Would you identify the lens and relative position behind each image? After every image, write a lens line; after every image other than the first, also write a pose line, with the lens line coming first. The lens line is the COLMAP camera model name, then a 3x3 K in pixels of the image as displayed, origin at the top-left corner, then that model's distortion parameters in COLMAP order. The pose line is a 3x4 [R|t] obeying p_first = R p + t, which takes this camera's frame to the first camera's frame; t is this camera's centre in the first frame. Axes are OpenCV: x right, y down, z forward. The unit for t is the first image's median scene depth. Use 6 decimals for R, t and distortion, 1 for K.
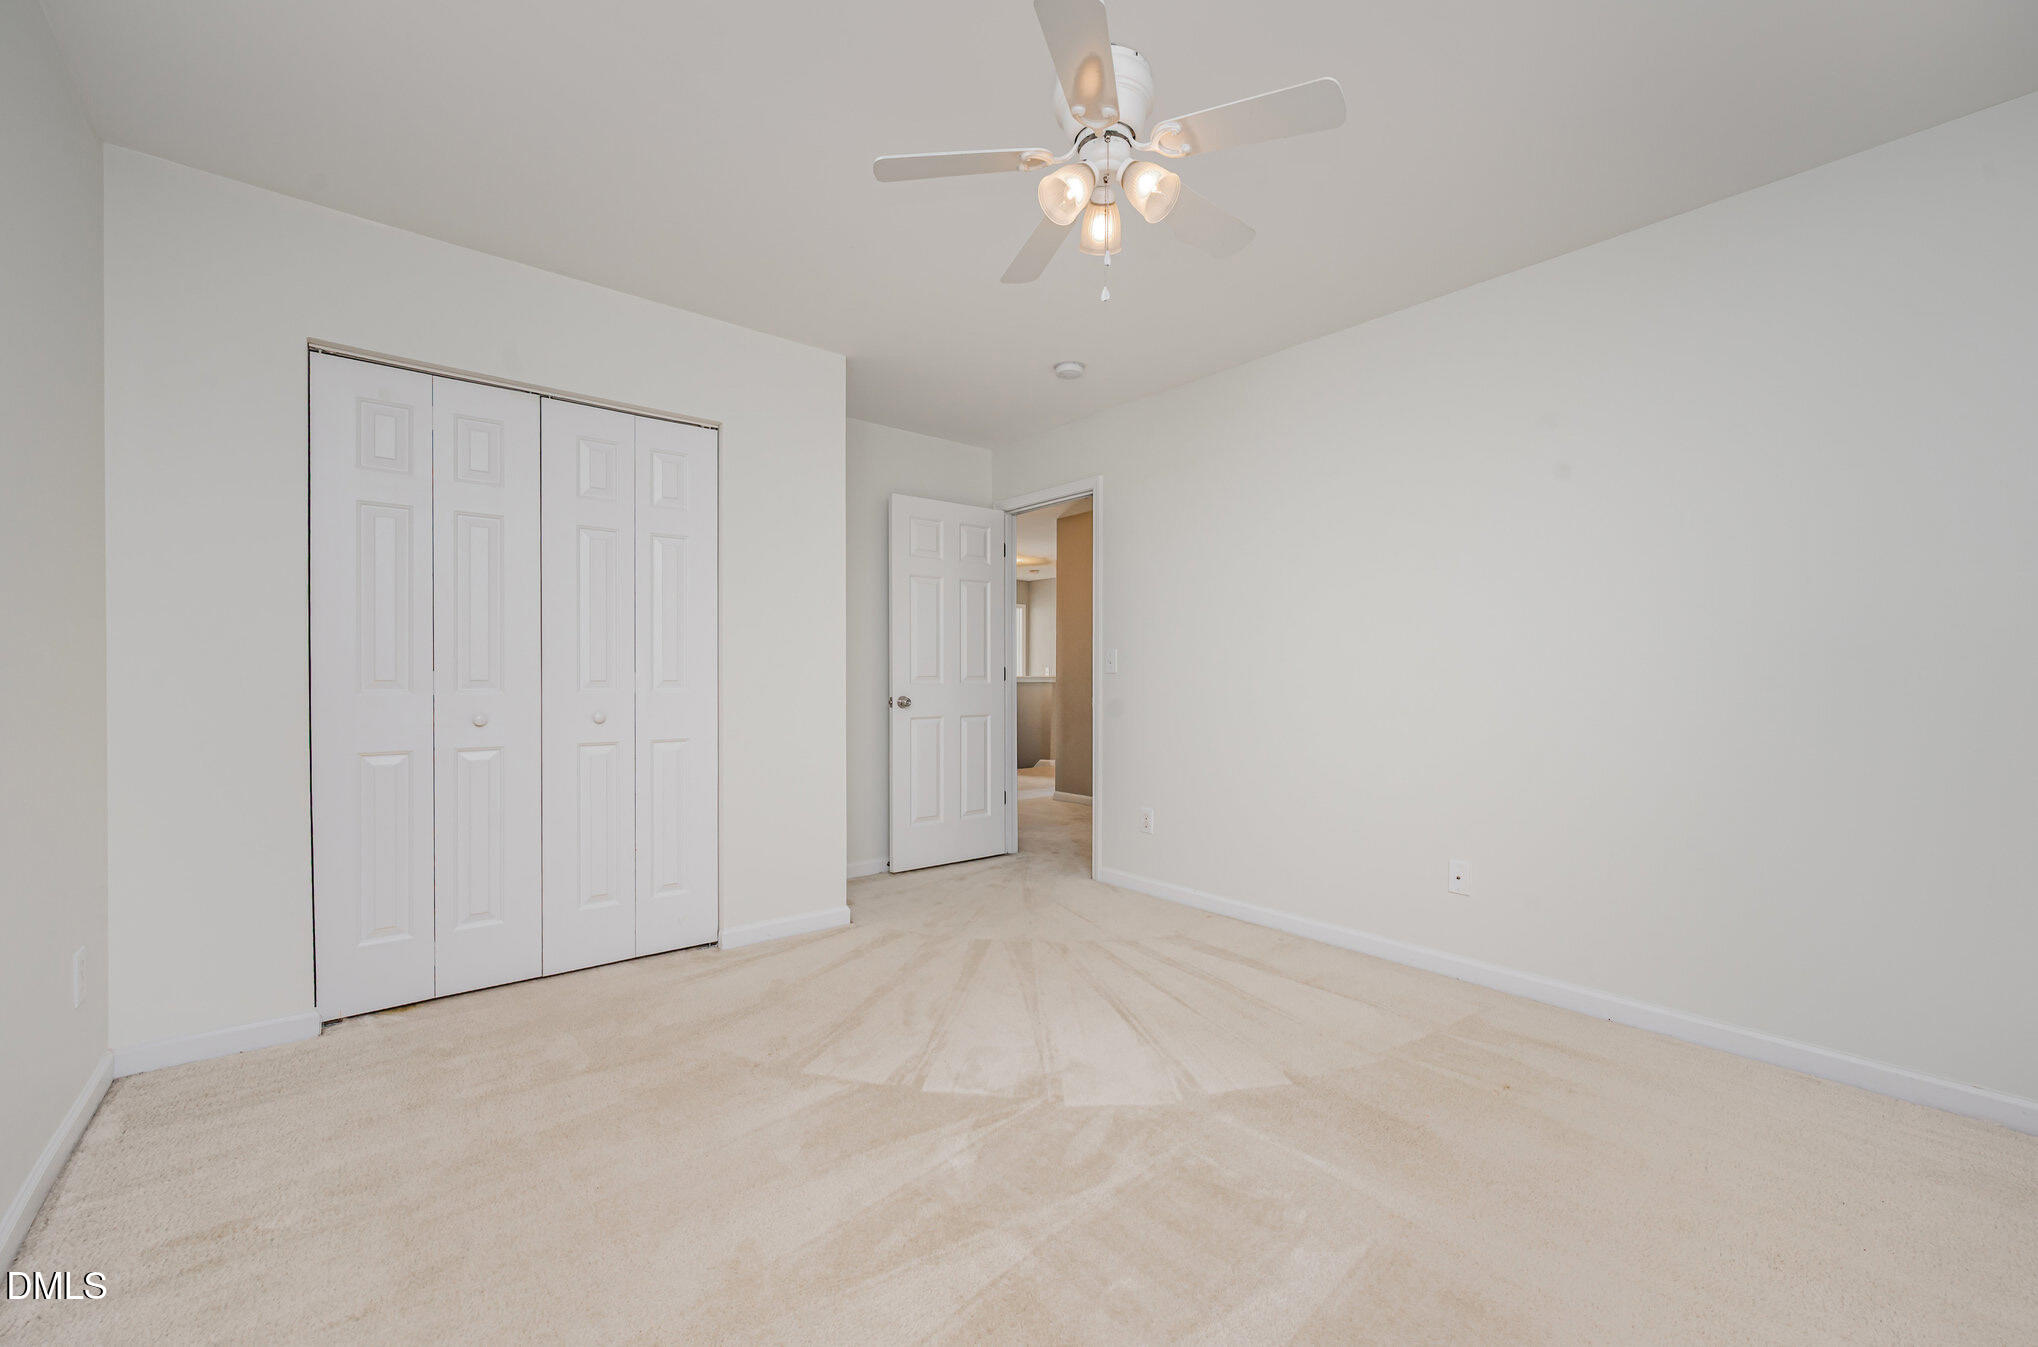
lens RADIAL K [[831.6, 0, 1021.1], [0, 831.6, 683.2], [0, 0, 1]] dist [-0.000234, -0.000042]
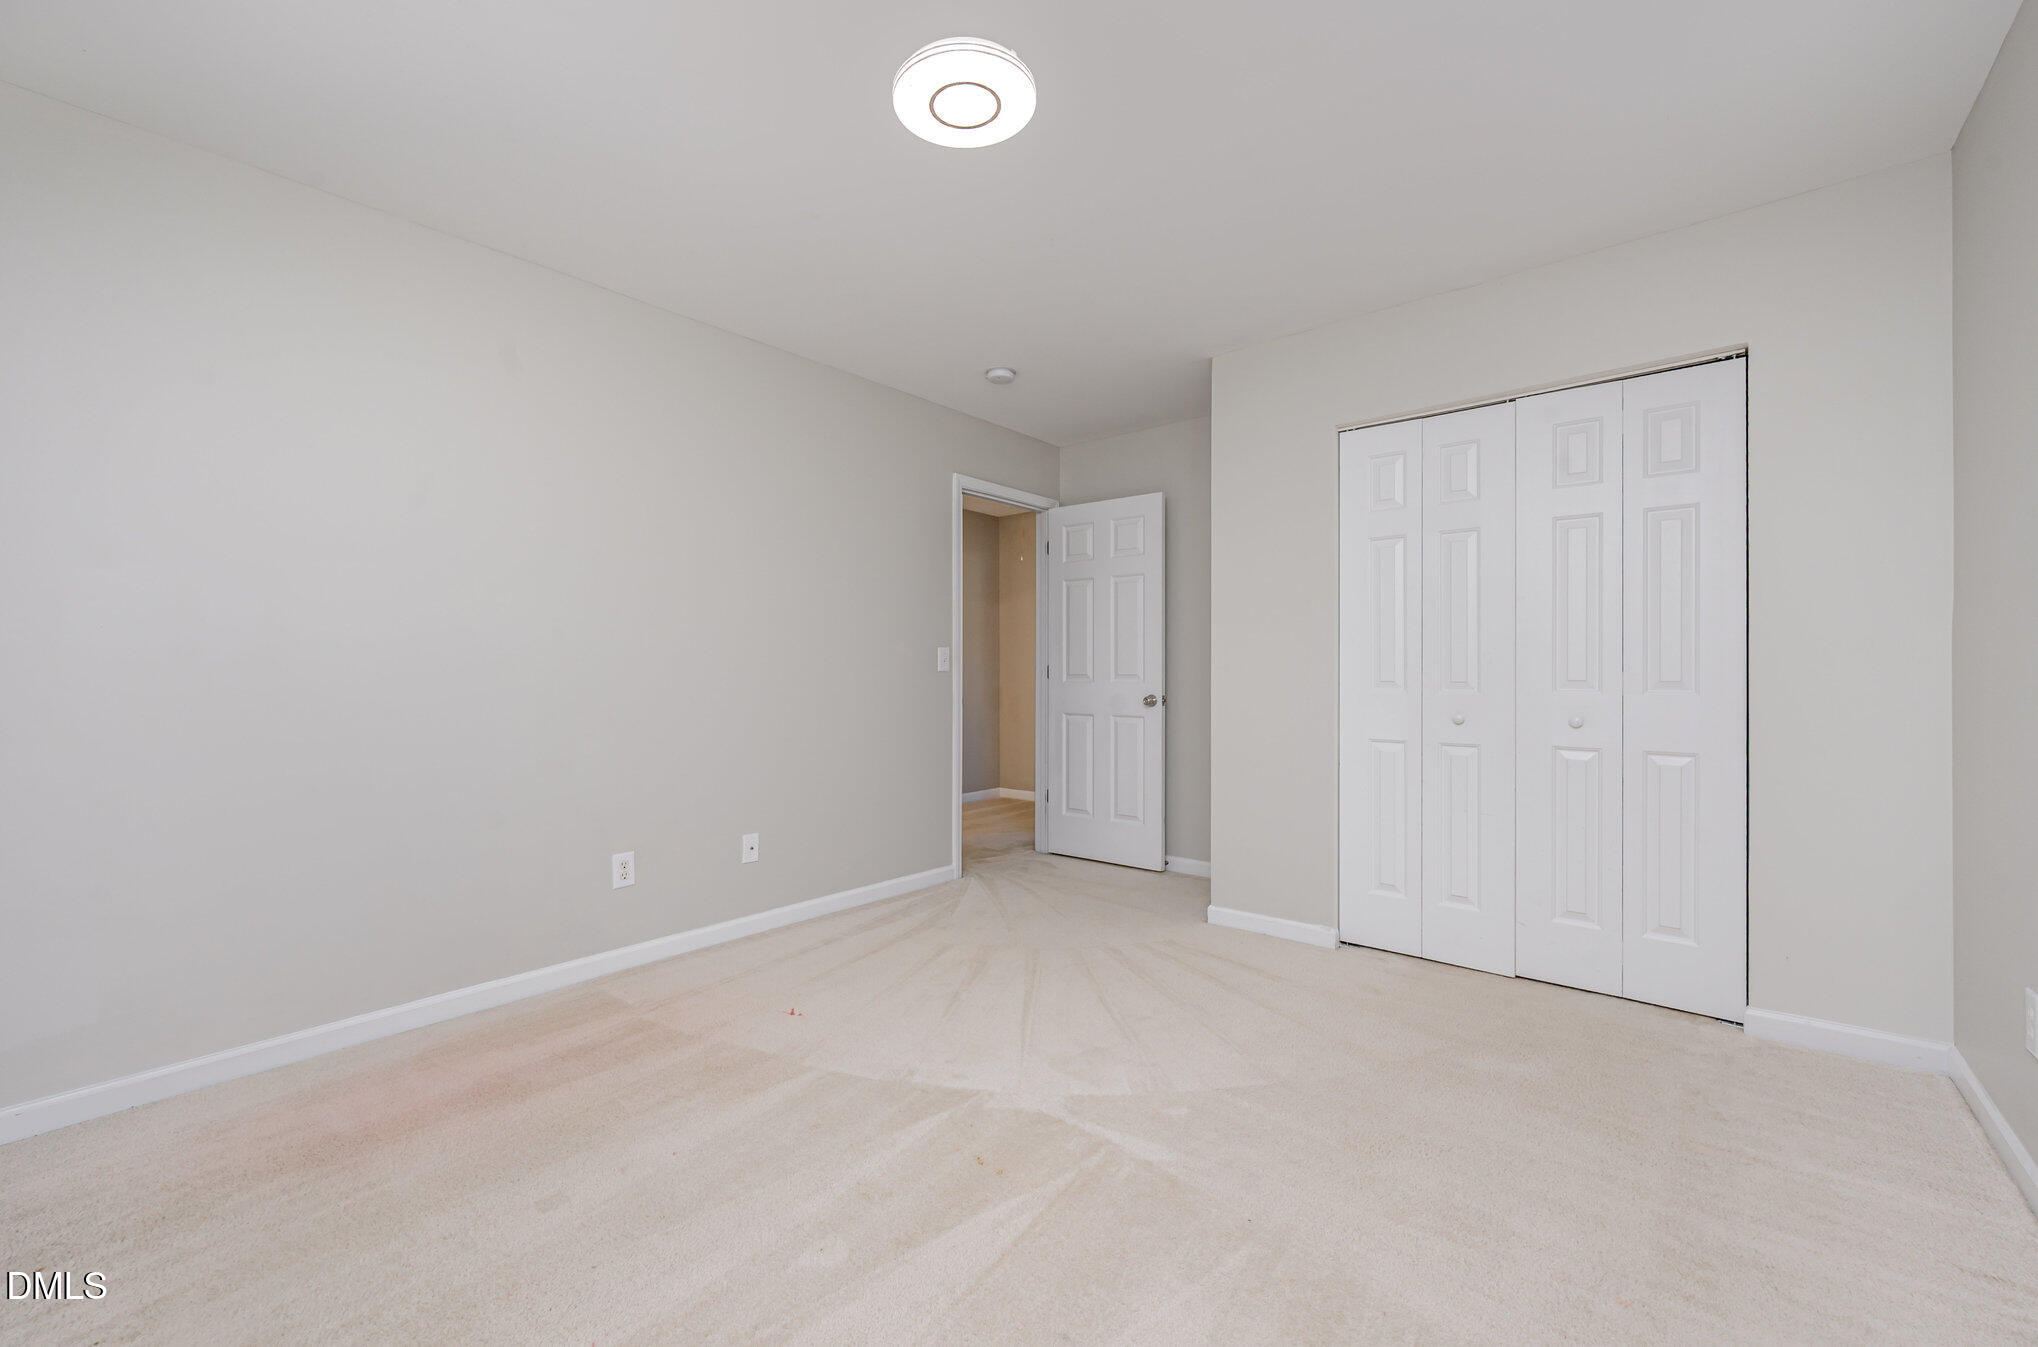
lens RADIAL K [[808.2, 0, 1019.0], [0, 808.2, 673.5], [0, 0, 1]] dist [0.000264, 0.000049]
pose [[0.174521, -0.000861, -0.984653, 0.136133], [-0.011868, 0.999925, -0.002978, -0.000944], [0.984582, 0.012206, 0.174498, 0.113480]]
